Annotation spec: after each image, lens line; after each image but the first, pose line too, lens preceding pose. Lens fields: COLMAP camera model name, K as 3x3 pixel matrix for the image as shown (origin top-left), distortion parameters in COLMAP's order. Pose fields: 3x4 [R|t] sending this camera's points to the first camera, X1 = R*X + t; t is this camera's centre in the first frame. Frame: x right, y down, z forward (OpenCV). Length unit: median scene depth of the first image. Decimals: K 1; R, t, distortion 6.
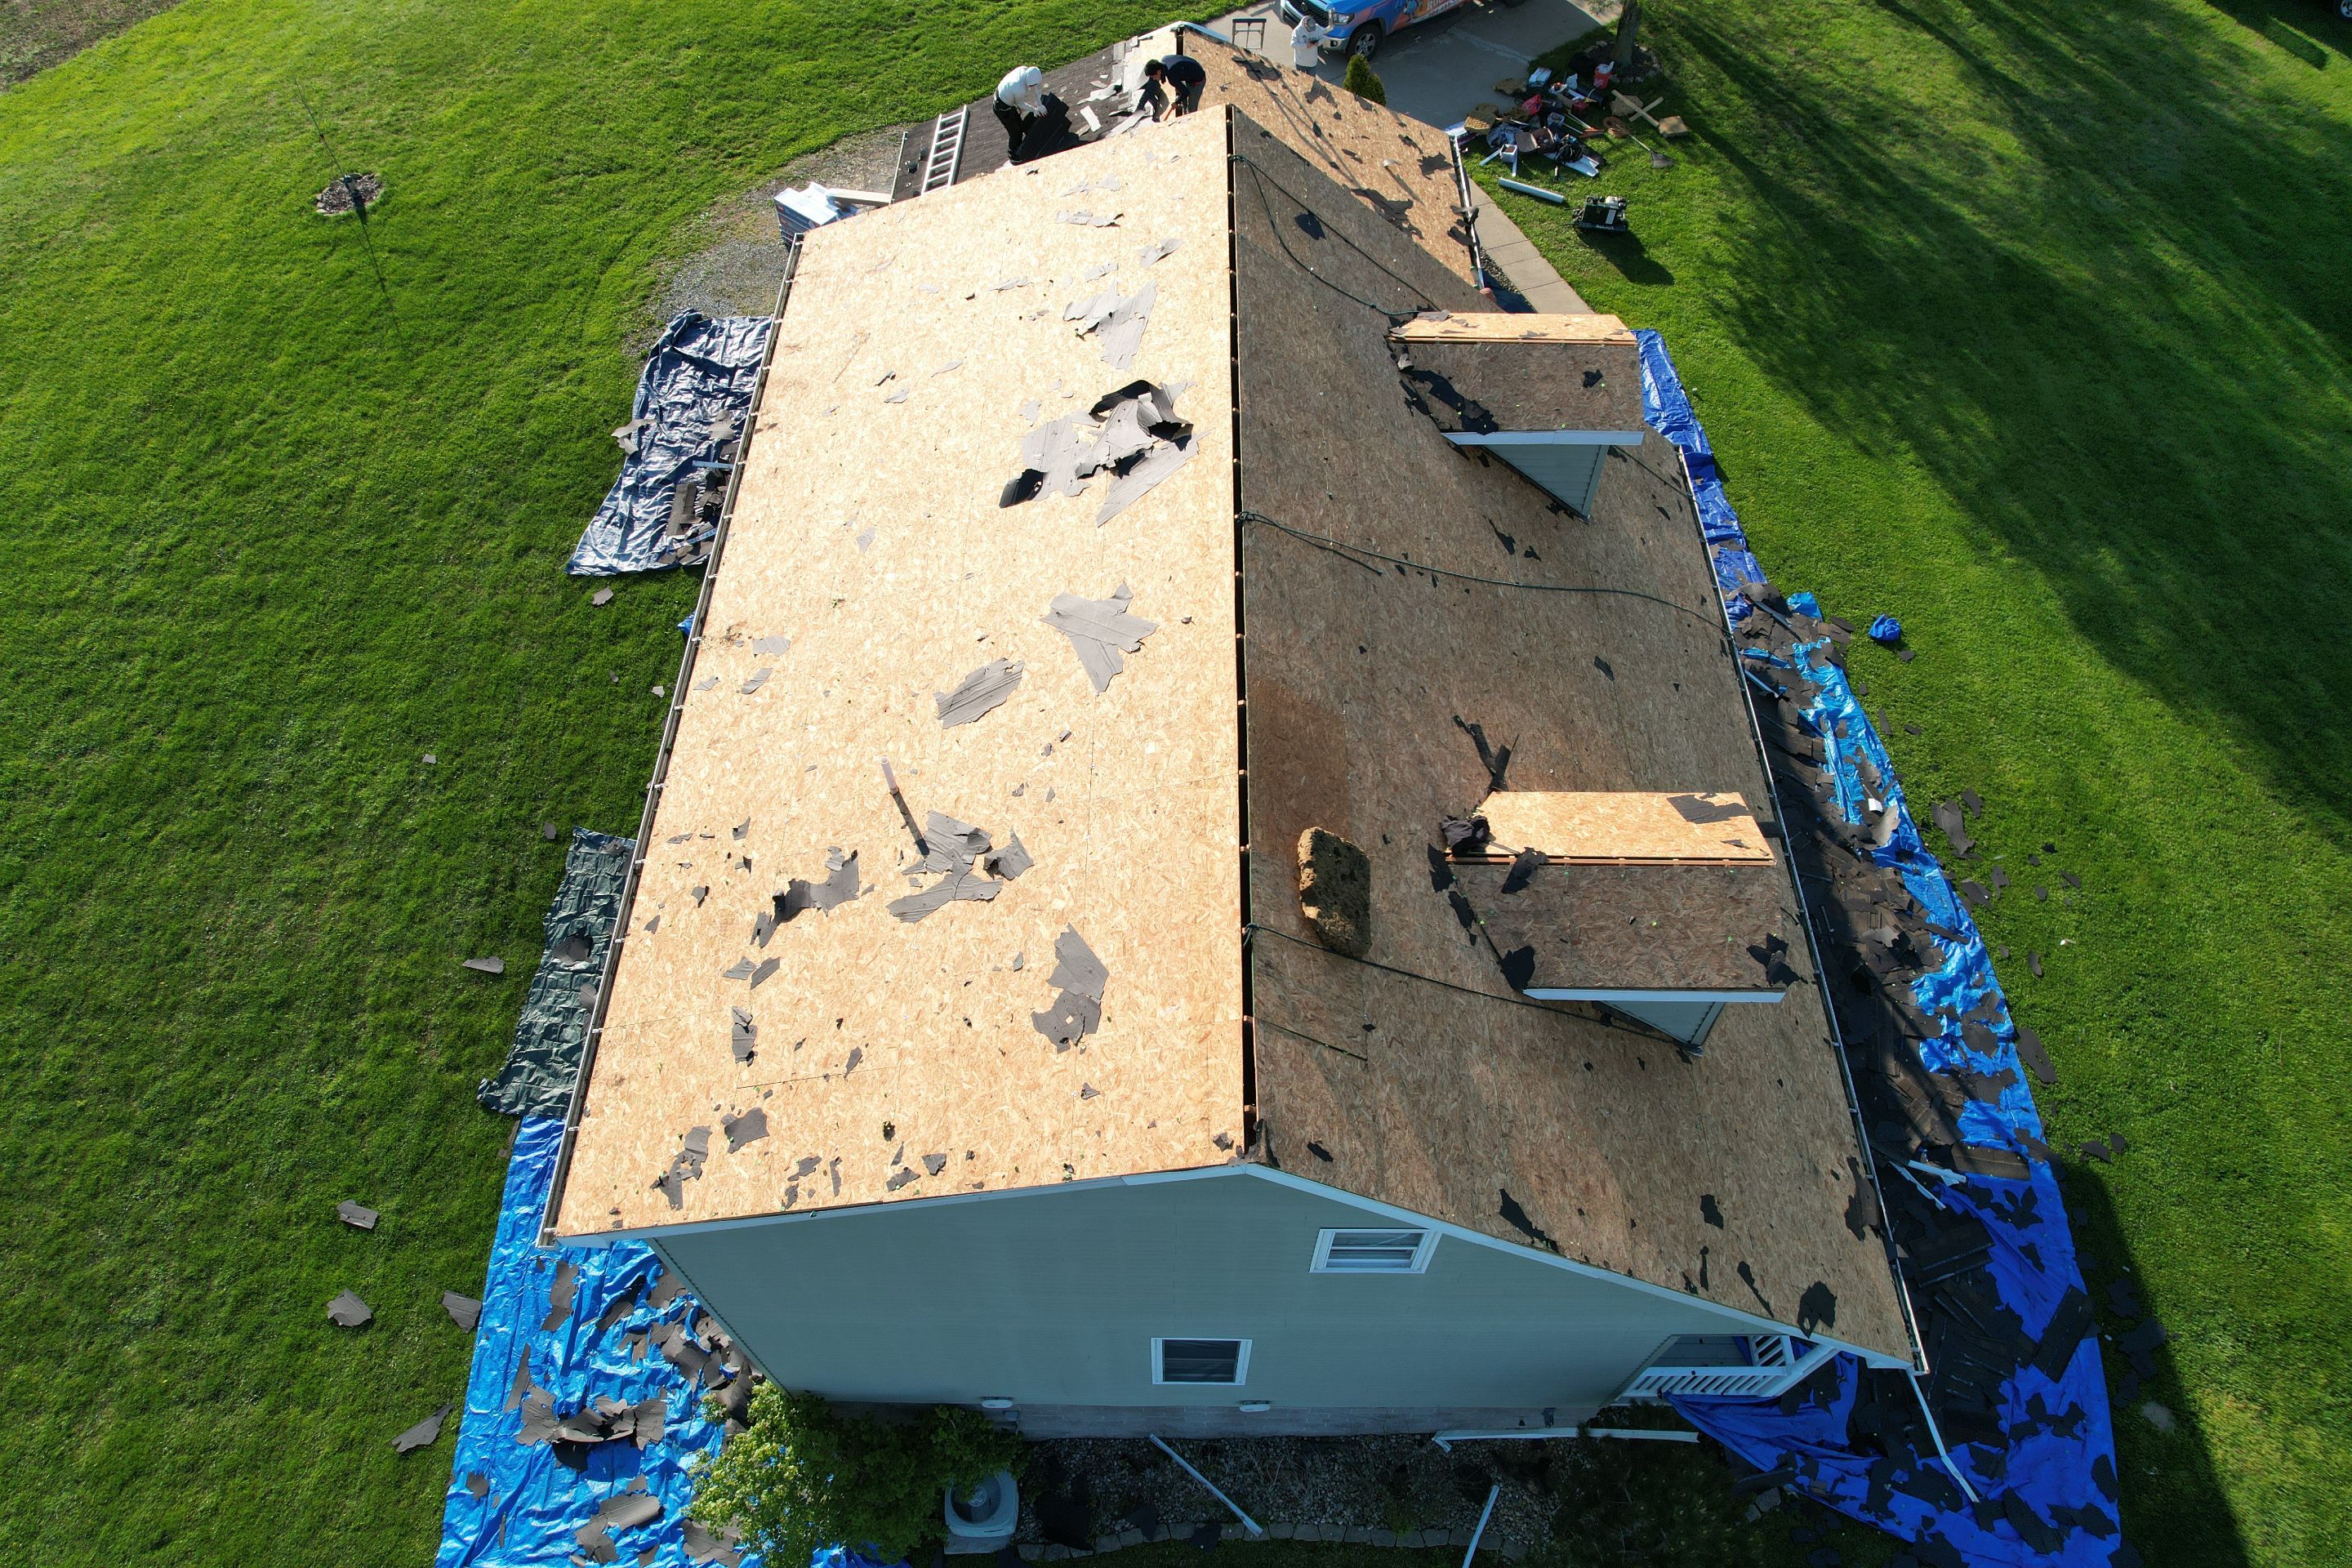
lens RADIAL K [[1511.0, 0, 1171.8], [0, 1511.0, 788.2], [0, 0, 1]] dist [-0.085333, 0.082205]
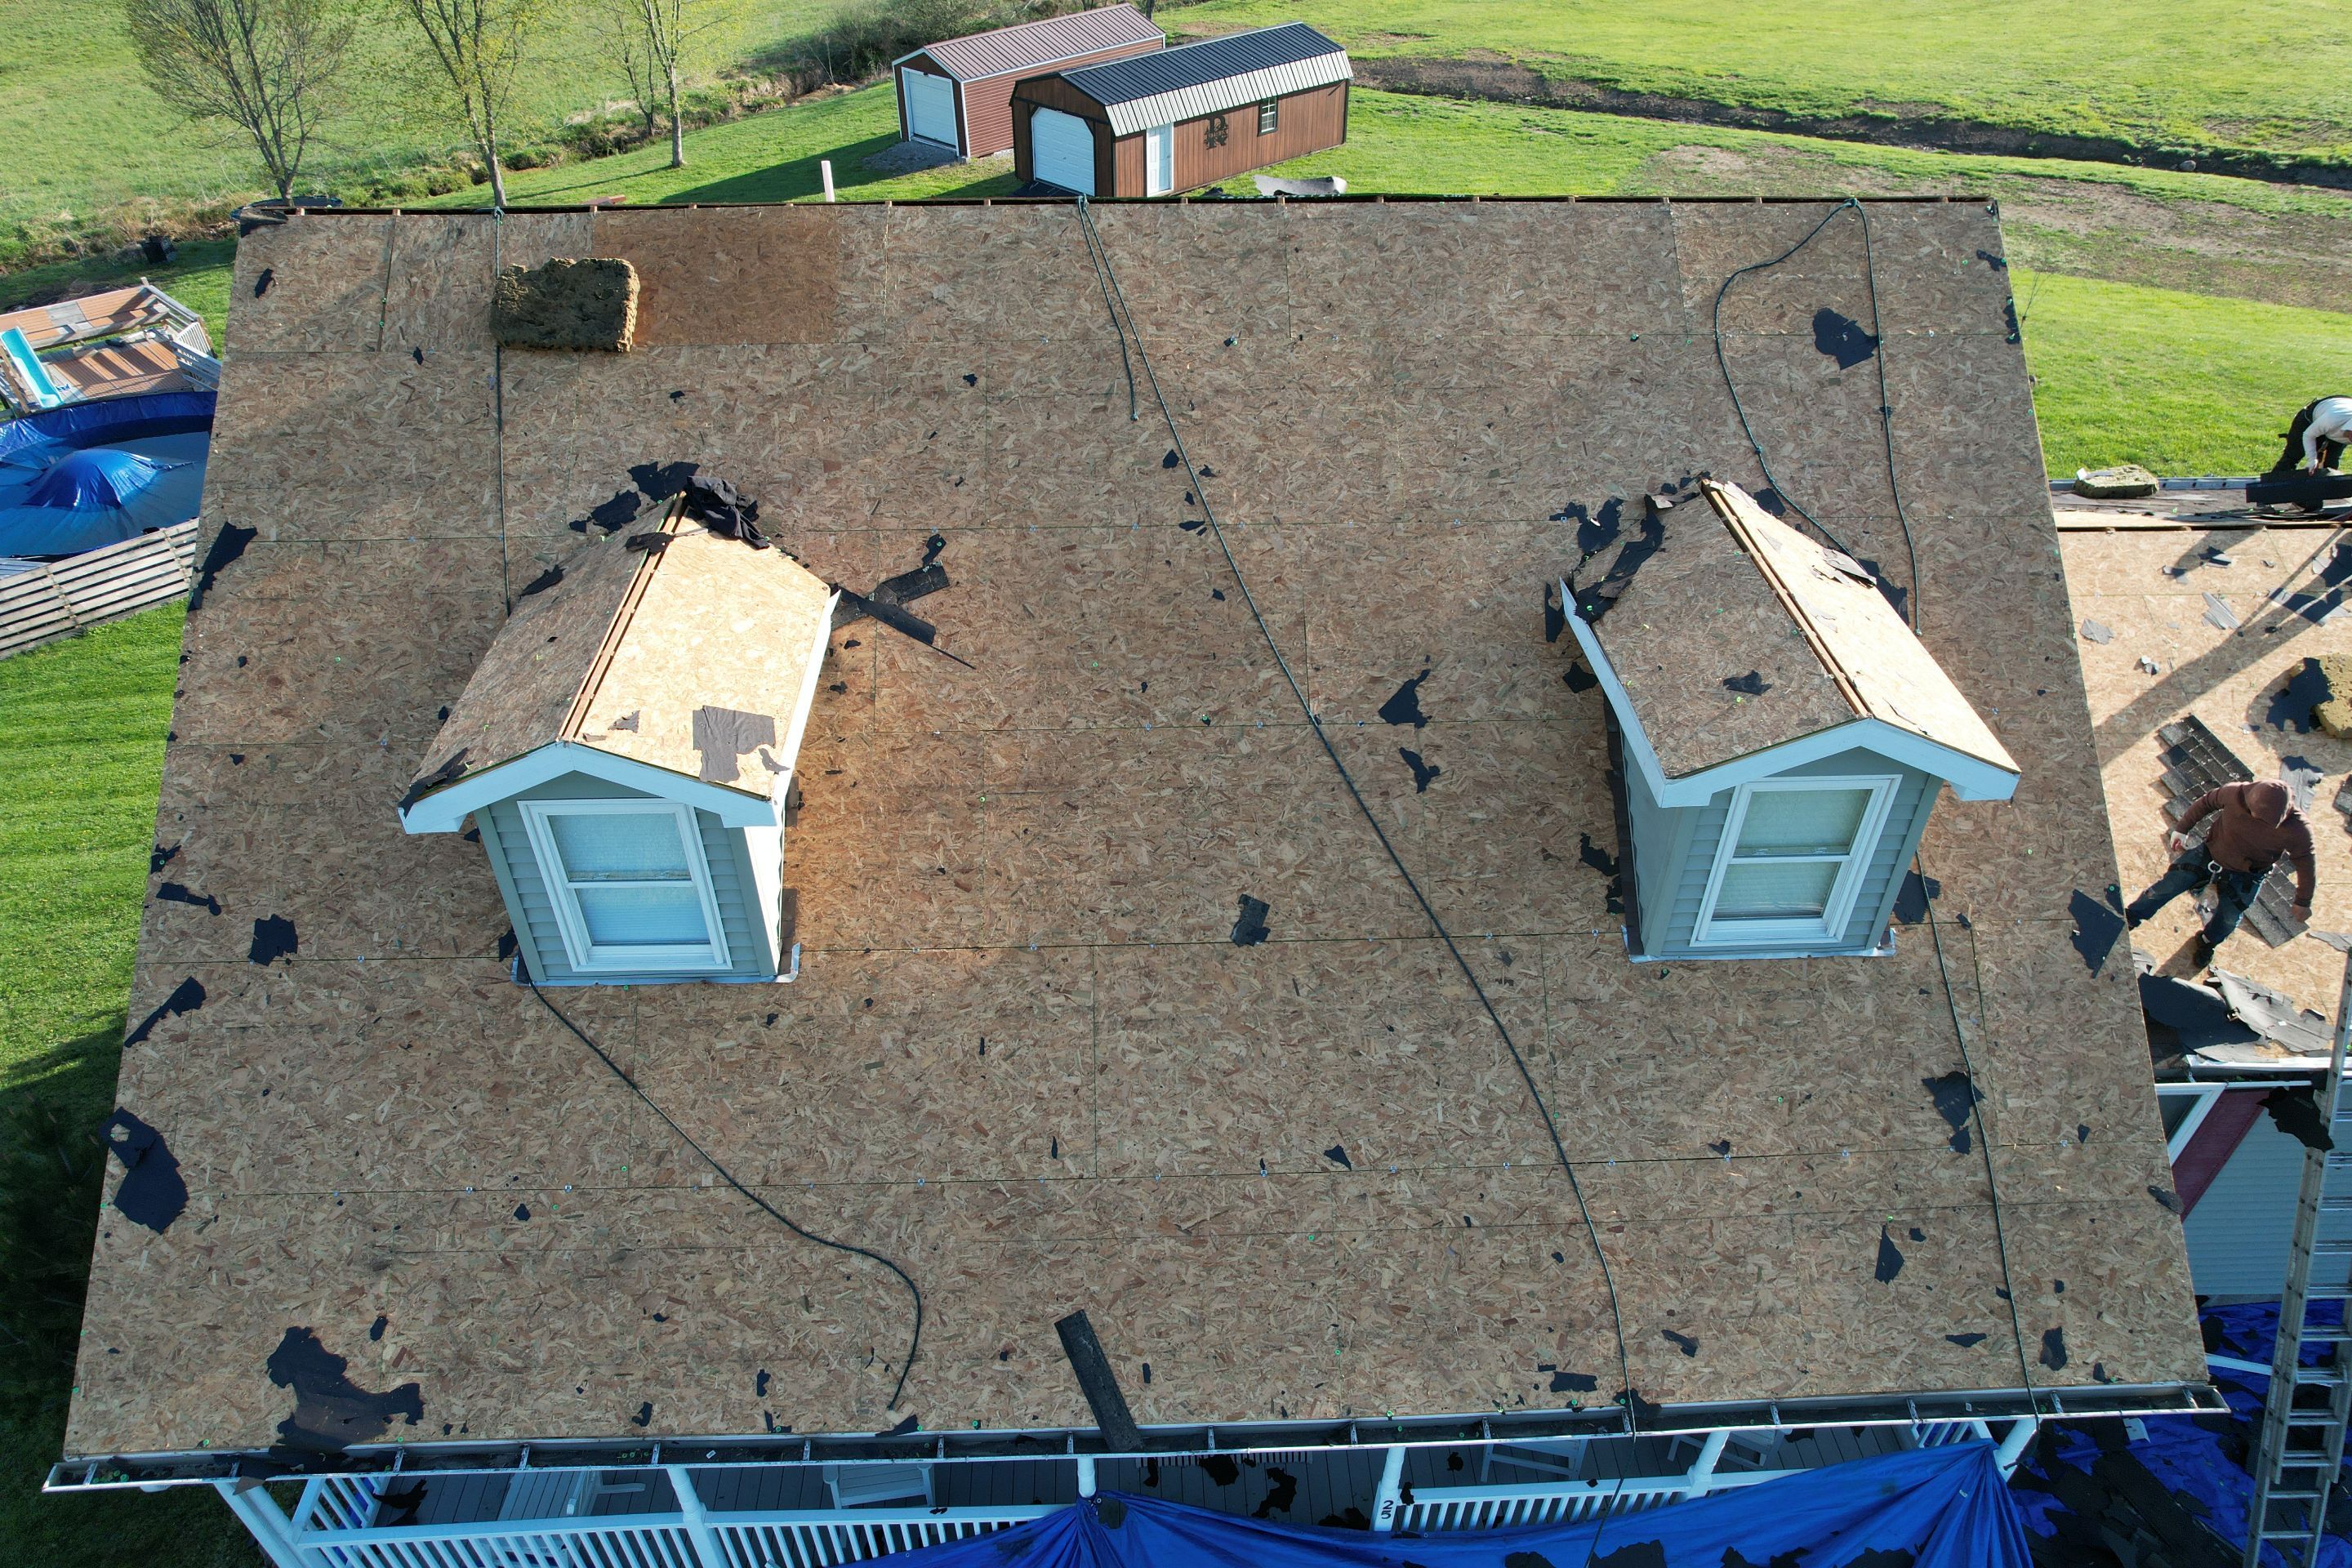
lens RADIAL K [[1511.0, 0, 1171.8], [0, 1511.0, 788.2], [0, 0, 1]] dist [-0.085333, 0.082205]
pose [[0.047673, 0.613918, -0.787929, 0.910367], [-0.816212, 0.478651, 0.323559, -0.341883], [0.575782, 0.627692, 0.523906, 0.835672]]
